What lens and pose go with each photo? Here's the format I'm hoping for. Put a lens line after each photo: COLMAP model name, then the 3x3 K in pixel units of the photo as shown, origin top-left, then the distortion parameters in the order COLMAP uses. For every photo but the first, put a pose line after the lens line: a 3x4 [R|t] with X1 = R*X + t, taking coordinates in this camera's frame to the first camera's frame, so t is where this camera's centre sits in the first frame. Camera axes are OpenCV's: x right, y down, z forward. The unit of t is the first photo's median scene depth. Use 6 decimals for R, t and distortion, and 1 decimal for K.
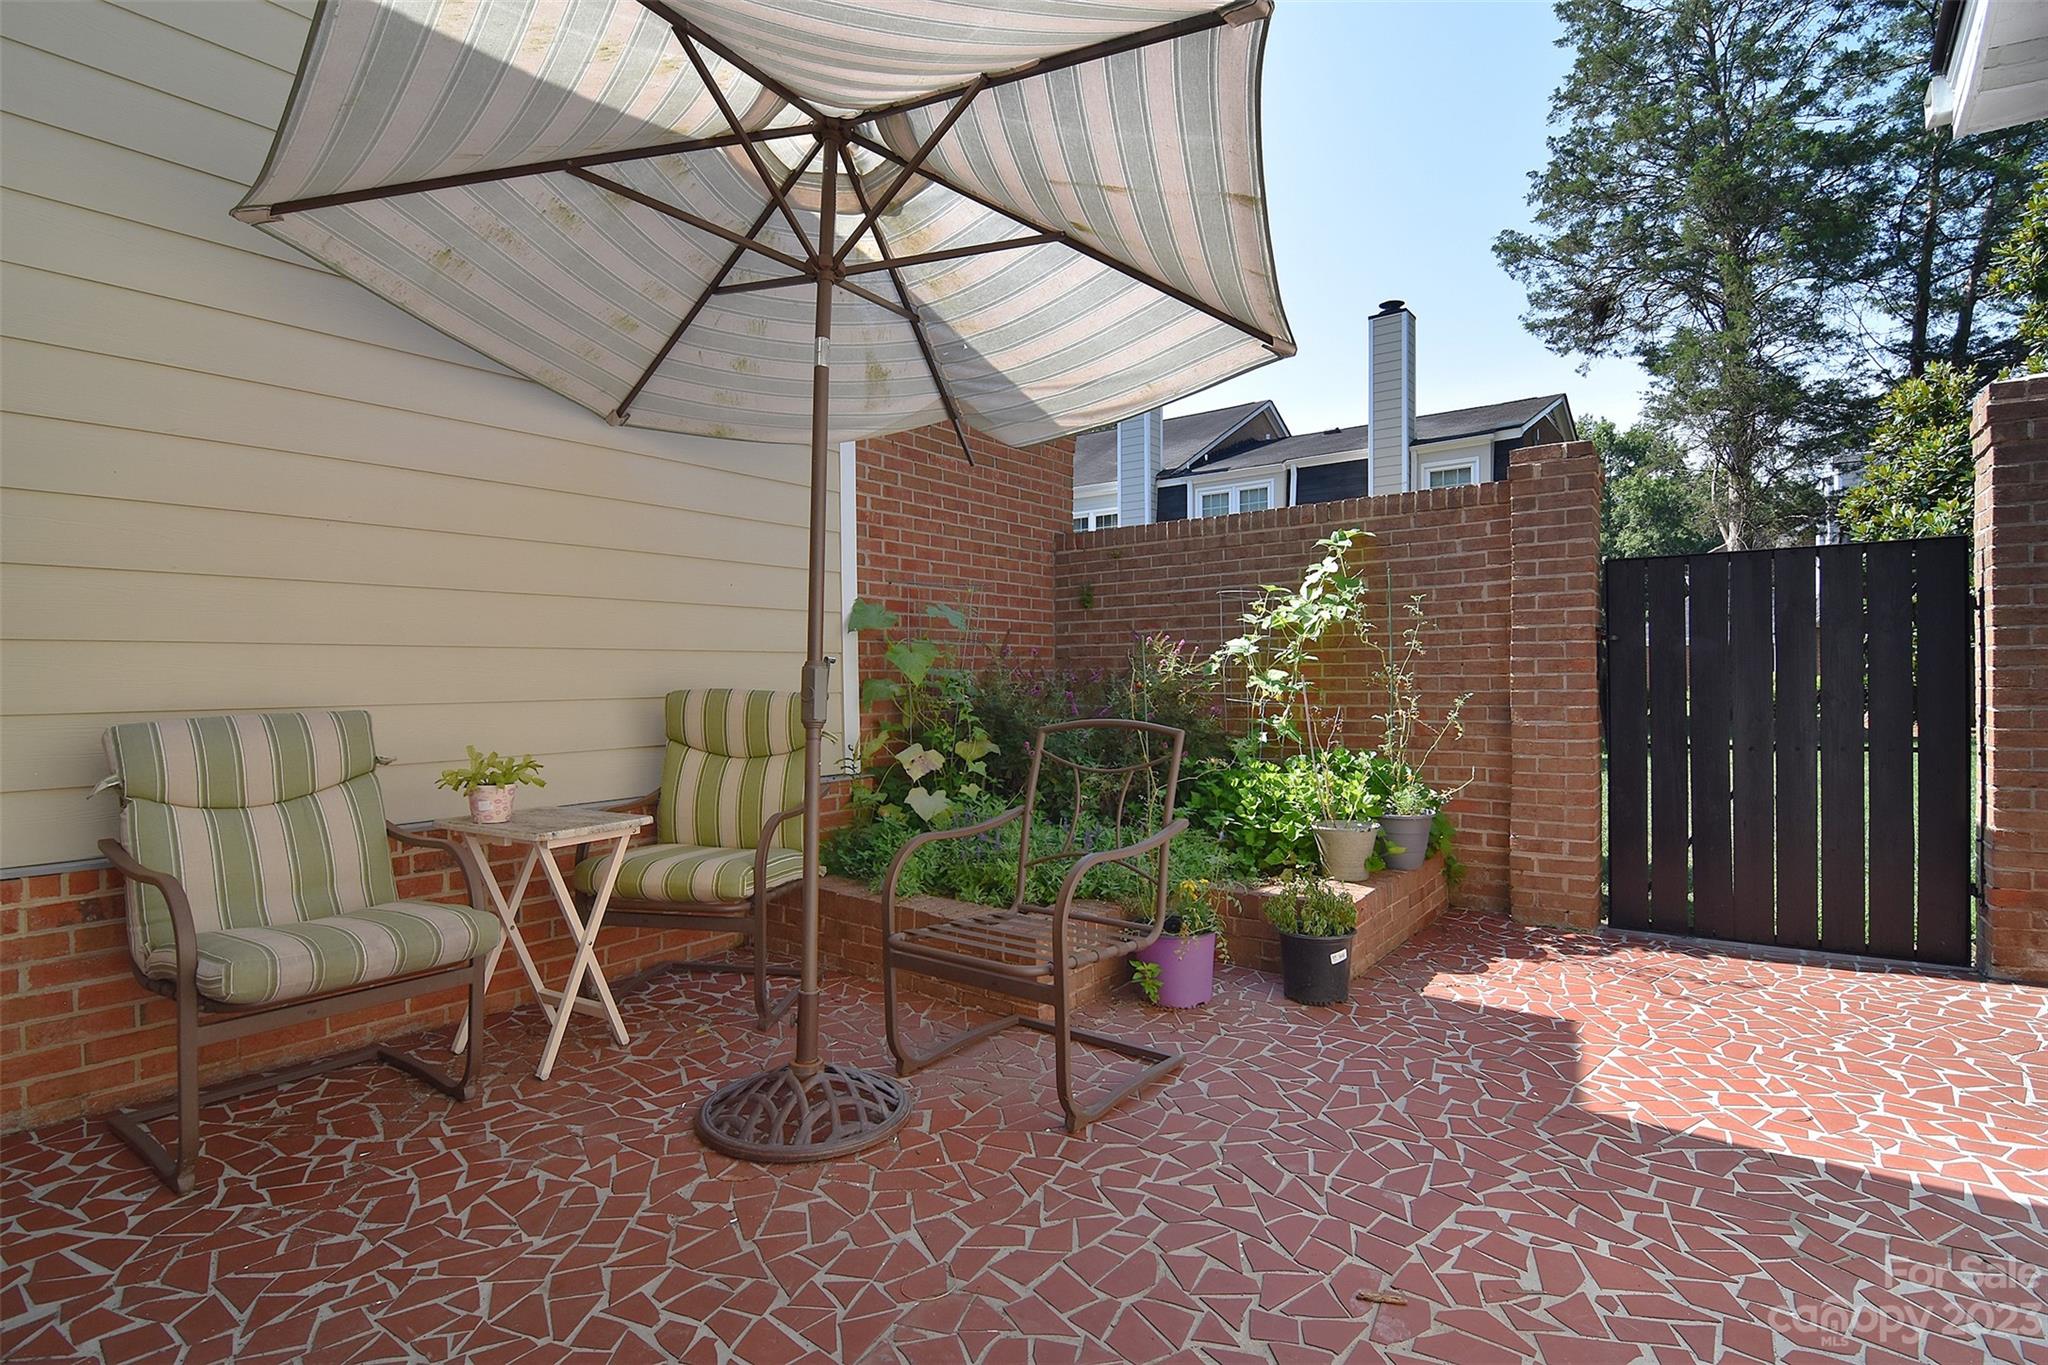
lens RADIAL K [[979.5, 0, 1042.6], [0, 979.5, 682.9], [0, 0, 1]] dist [-0.011967, -0.005760]
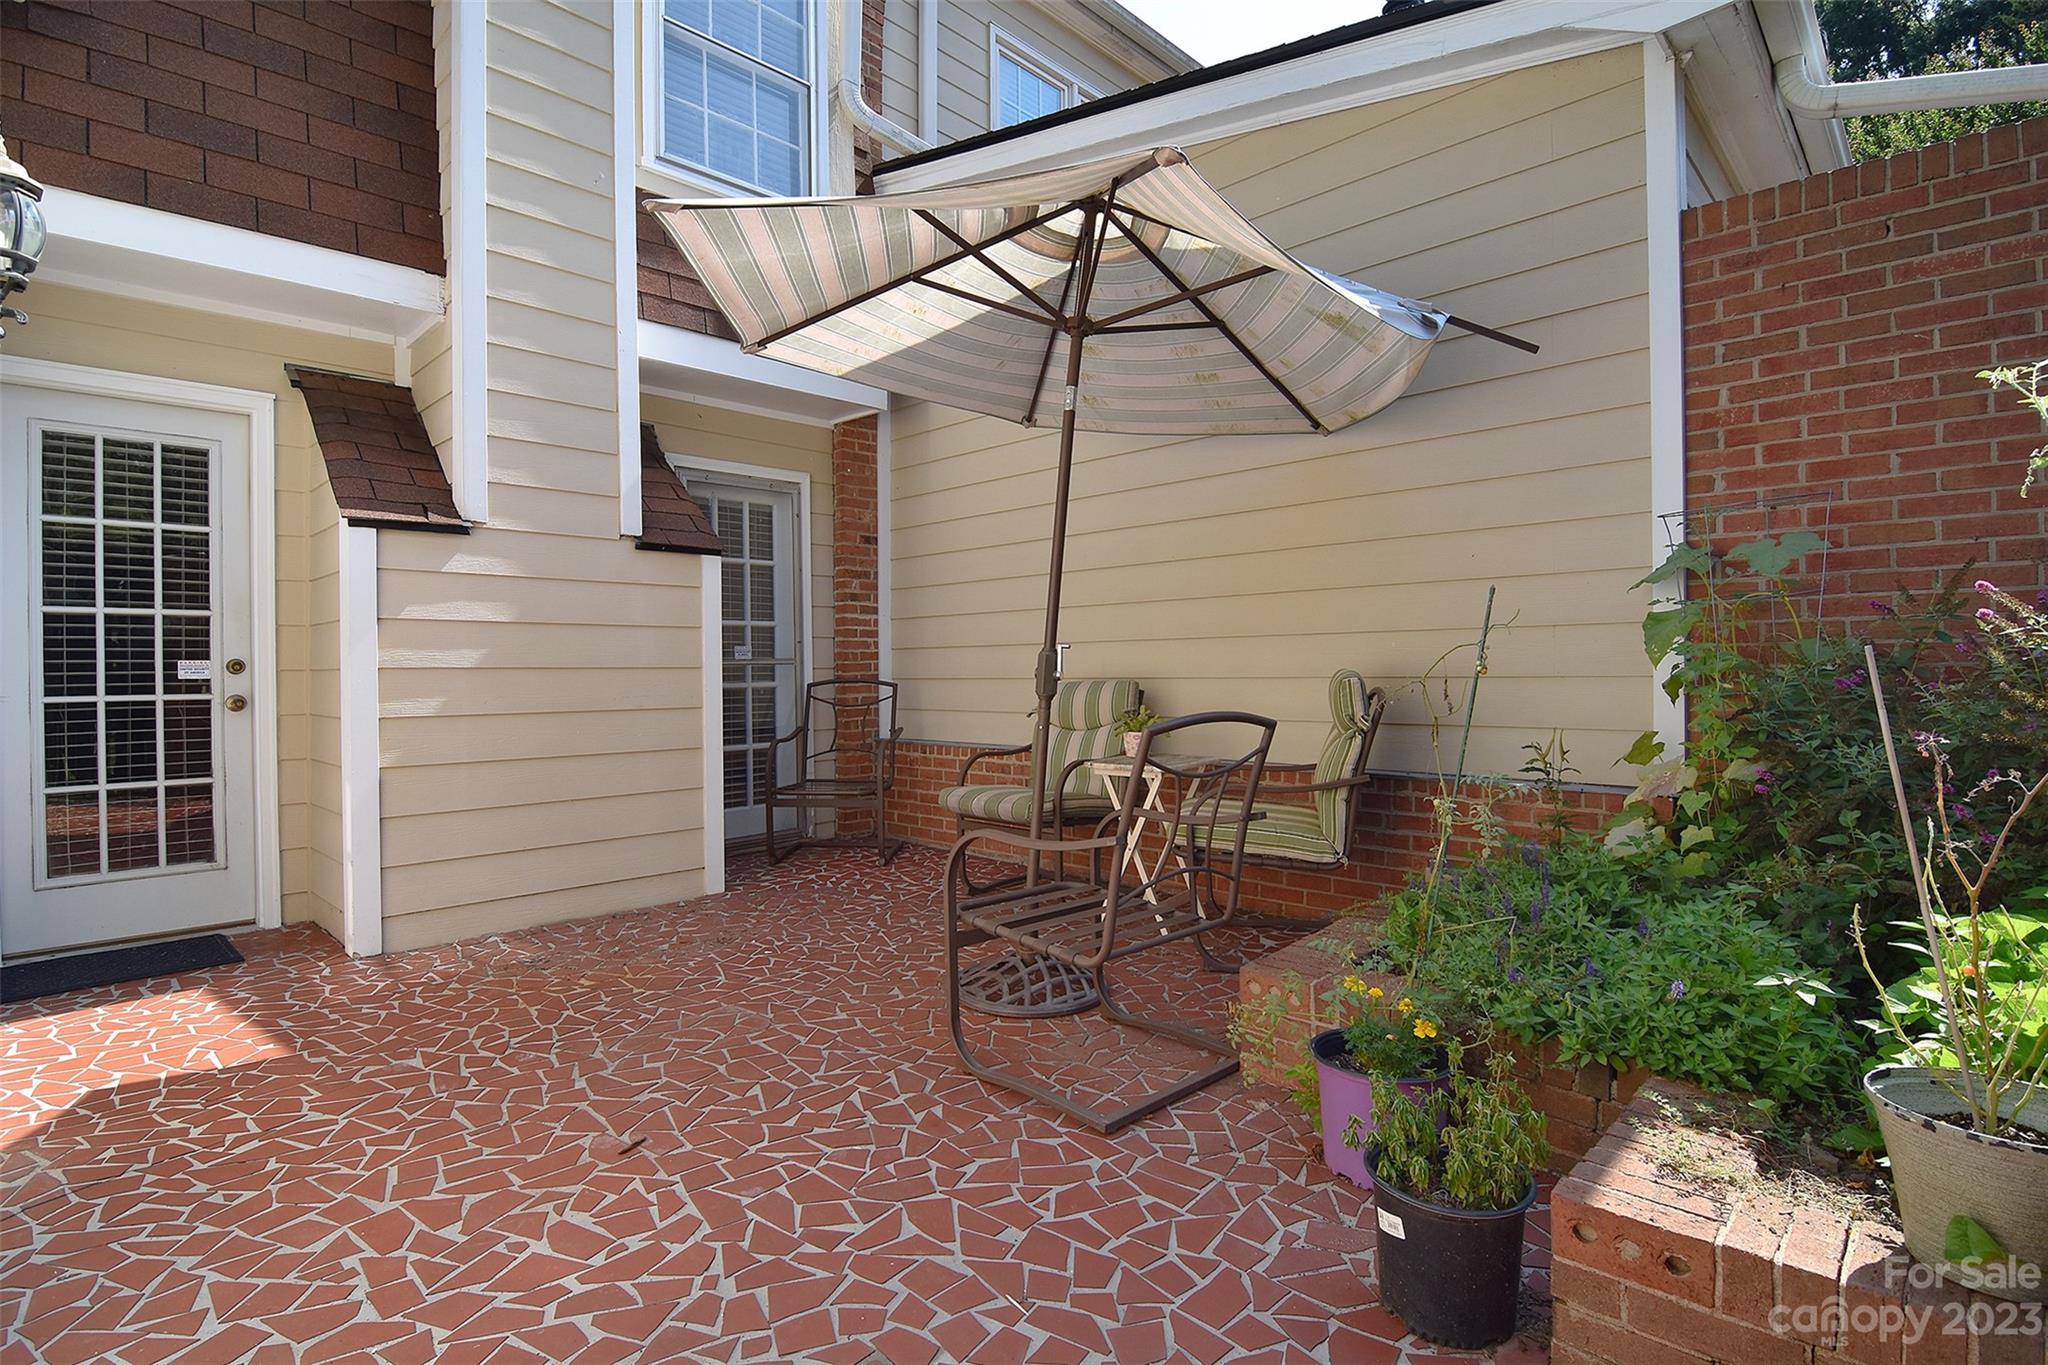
lens RADIAL K [[979.5, 0, 1019.5], [0, 979.5, 683.3], [0, 0, 1]] dist [-0.011967, -0.005760]
pose [[-0.136515, 0.023454, -0.990360, 1.007501], [0.003562, 0.999725, 0.023185, -0.006221], [0.990632, -0.000363, -0.136561, 1.097135]]
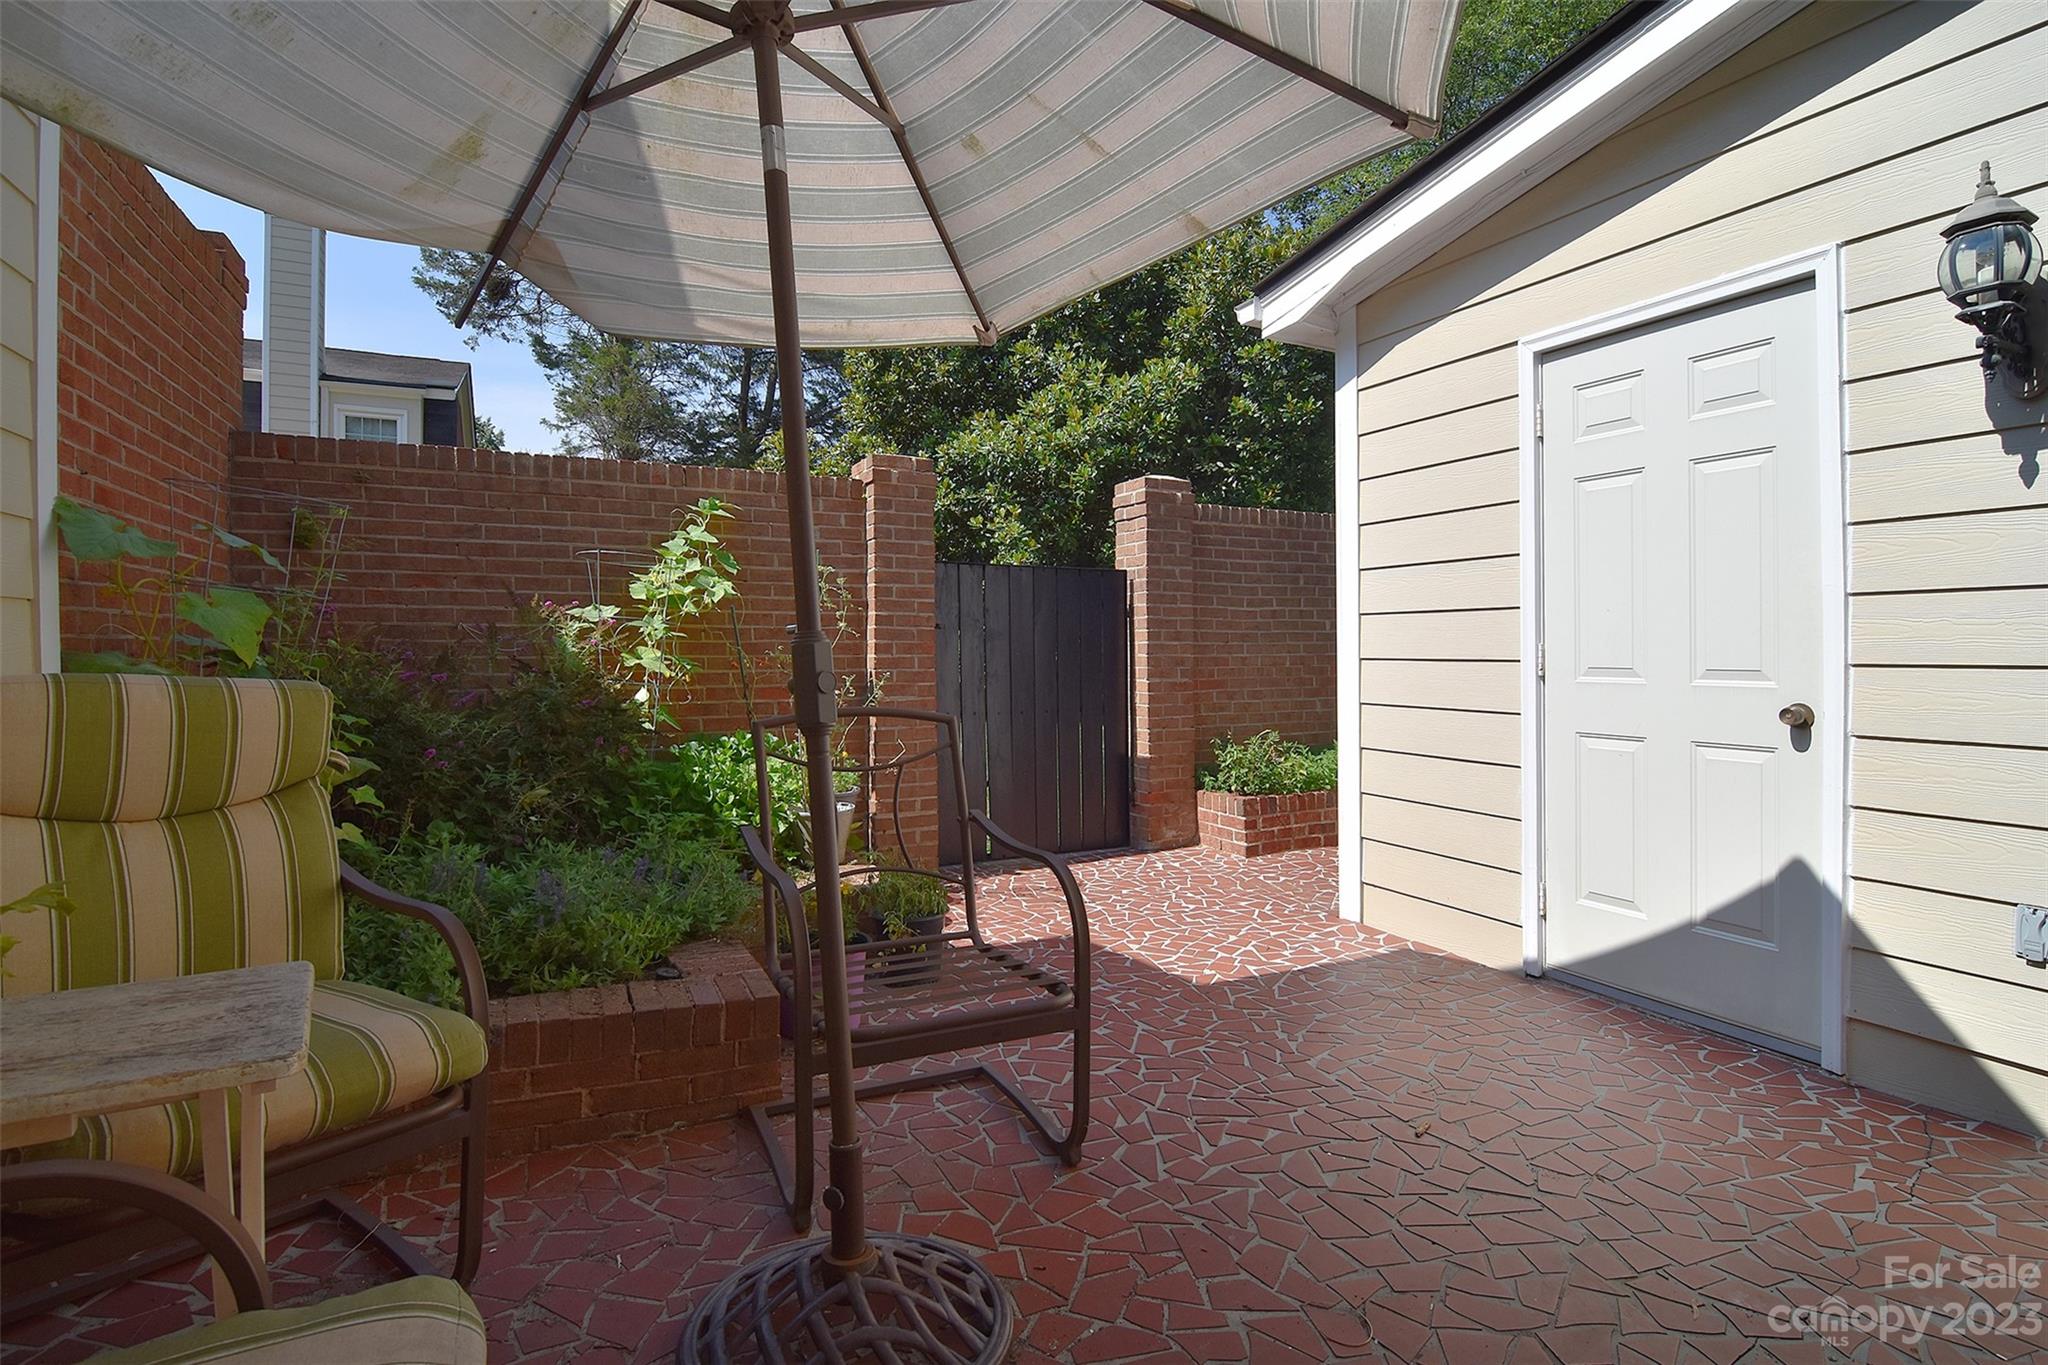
lens RADIAL K [[979.5, 0, 1015.6], [0, 979.5, 664.4], [0, 0, 1]] dist [-0.011967, -0.005760]
pose [[0.465214, 0.002201, 0.885195, -0.712296], [-0.006444, 0.999979, 0.000900, -0.001227], [-0.885175, -0.006123, 0.465219, 0.569563]]
